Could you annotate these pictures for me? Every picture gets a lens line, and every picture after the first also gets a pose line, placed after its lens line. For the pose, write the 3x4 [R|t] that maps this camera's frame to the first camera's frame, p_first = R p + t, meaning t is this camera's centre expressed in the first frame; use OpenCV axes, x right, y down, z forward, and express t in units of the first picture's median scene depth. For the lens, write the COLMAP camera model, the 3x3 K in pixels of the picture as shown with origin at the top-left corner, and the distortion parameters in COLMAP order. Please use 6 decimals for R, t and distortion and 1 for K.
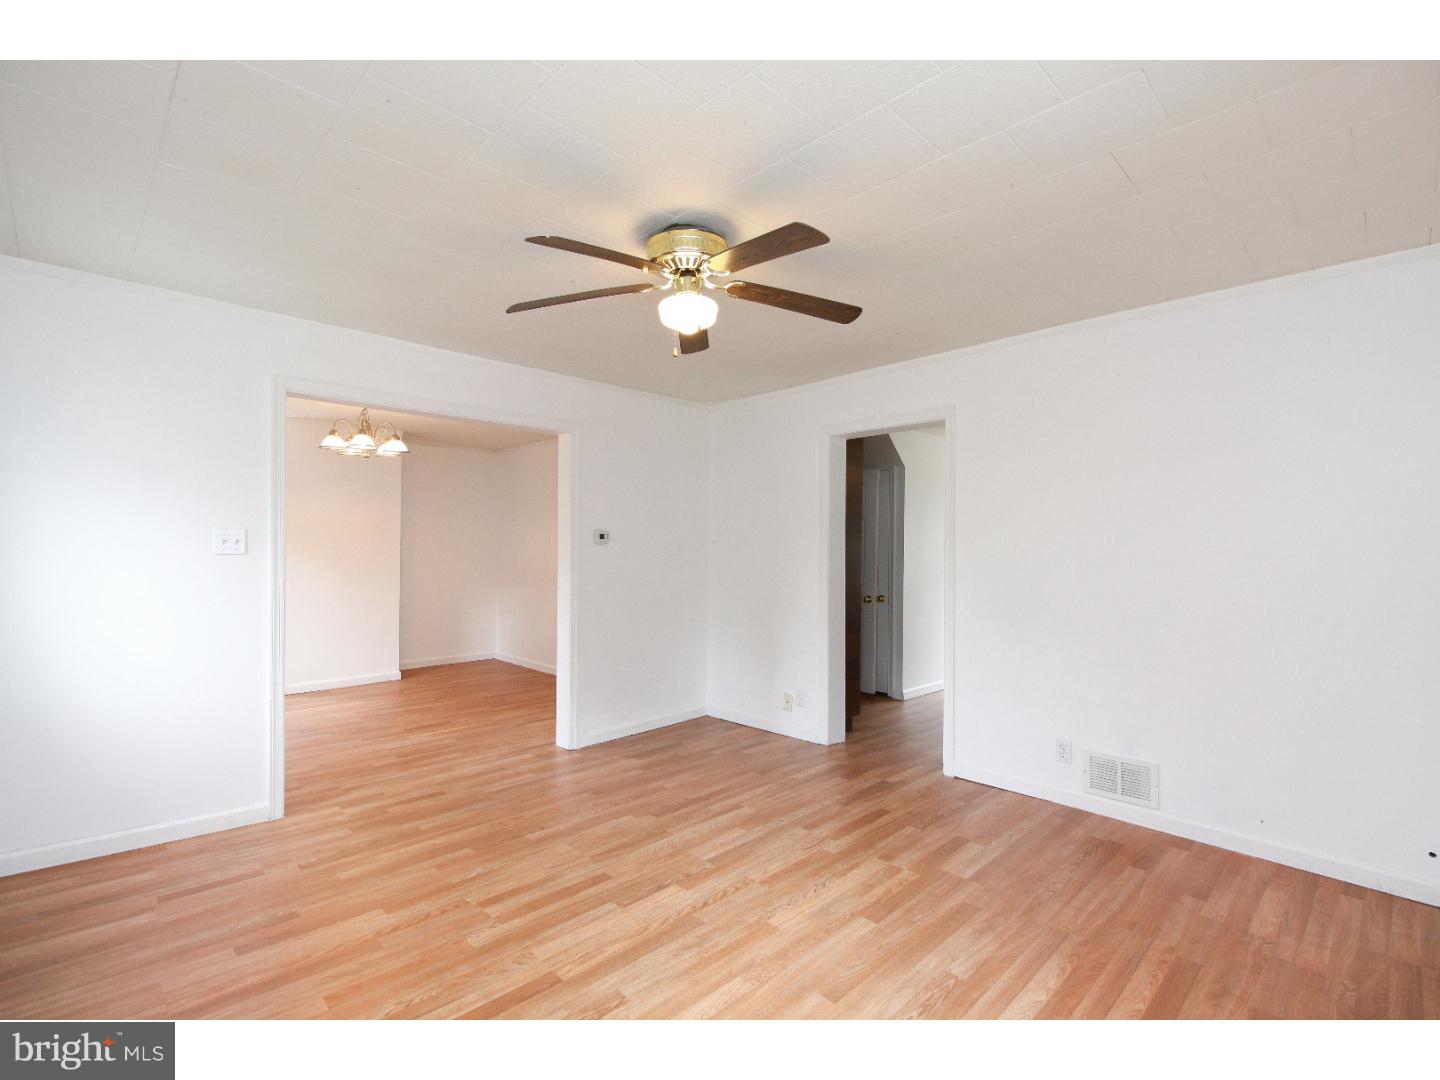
lens RADIAL K [[659.7, 0, 718.5], [0, 659.7, 547.1], [0, 0, 1]] dist [0.014413, -0.003081]
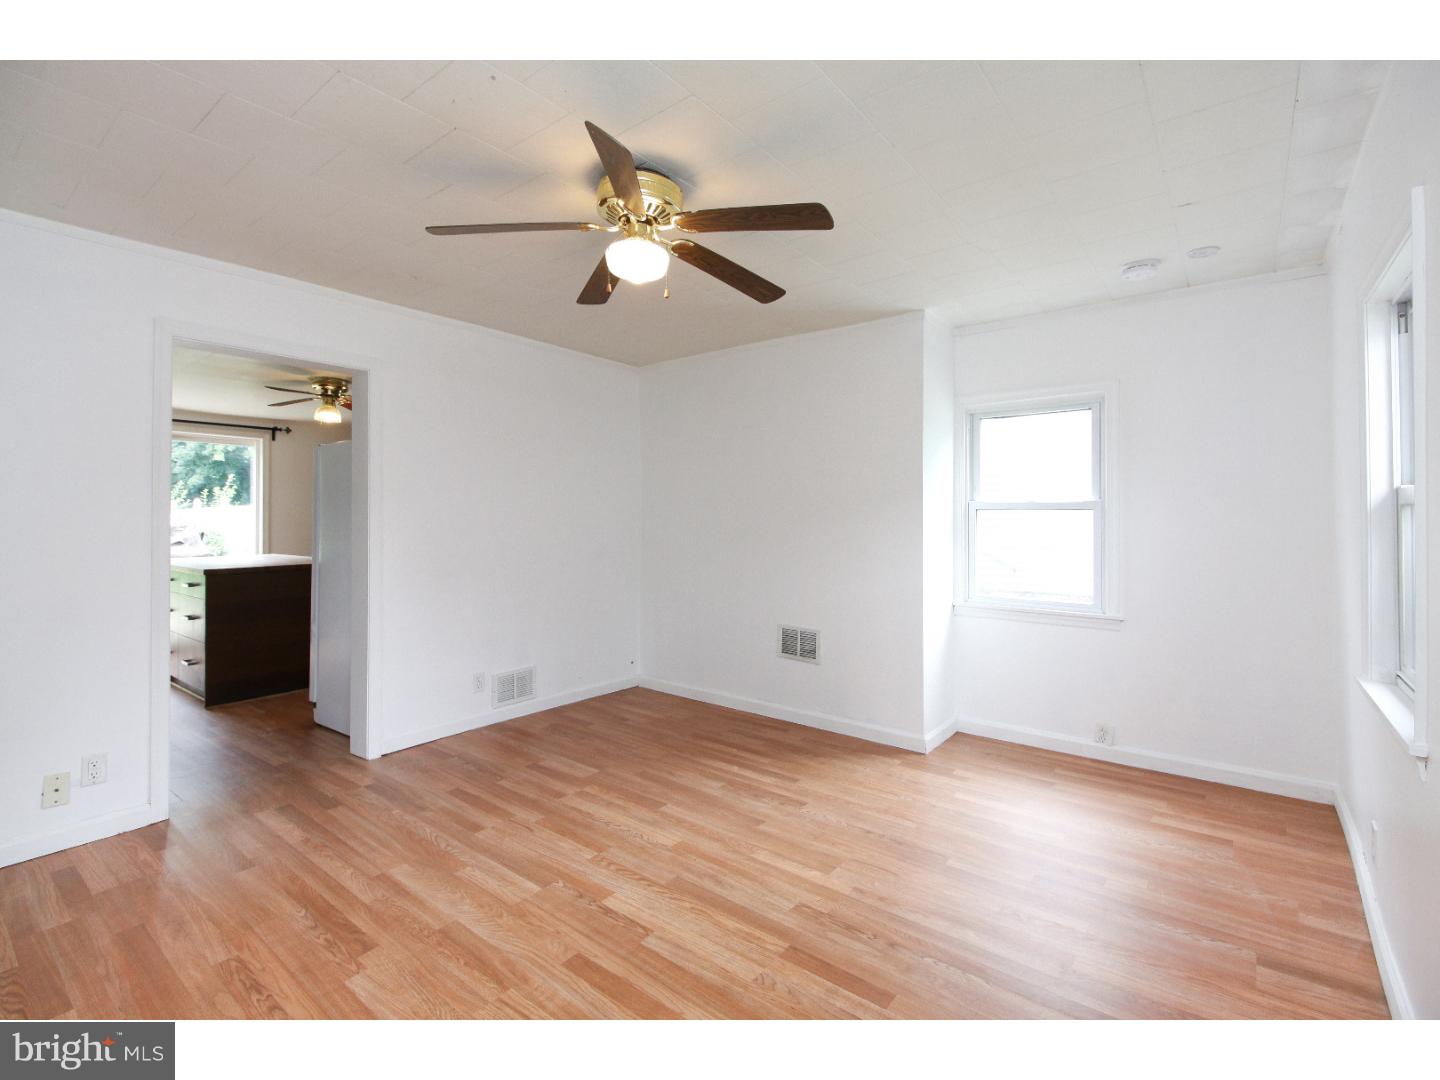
lens RADIAL K [[659.7, 0, 721.4], [0, 659.7, 533.2], [0, 0, 1]] dist [0.014413, -0.003081]
pose [[-0.130457, -0.030405, 0.990988, -0.841310], [-0.004724, 0.999537, 0.030045, 0.004126], [-0.991443, -0.000762, -0.130540, 0.871918]]
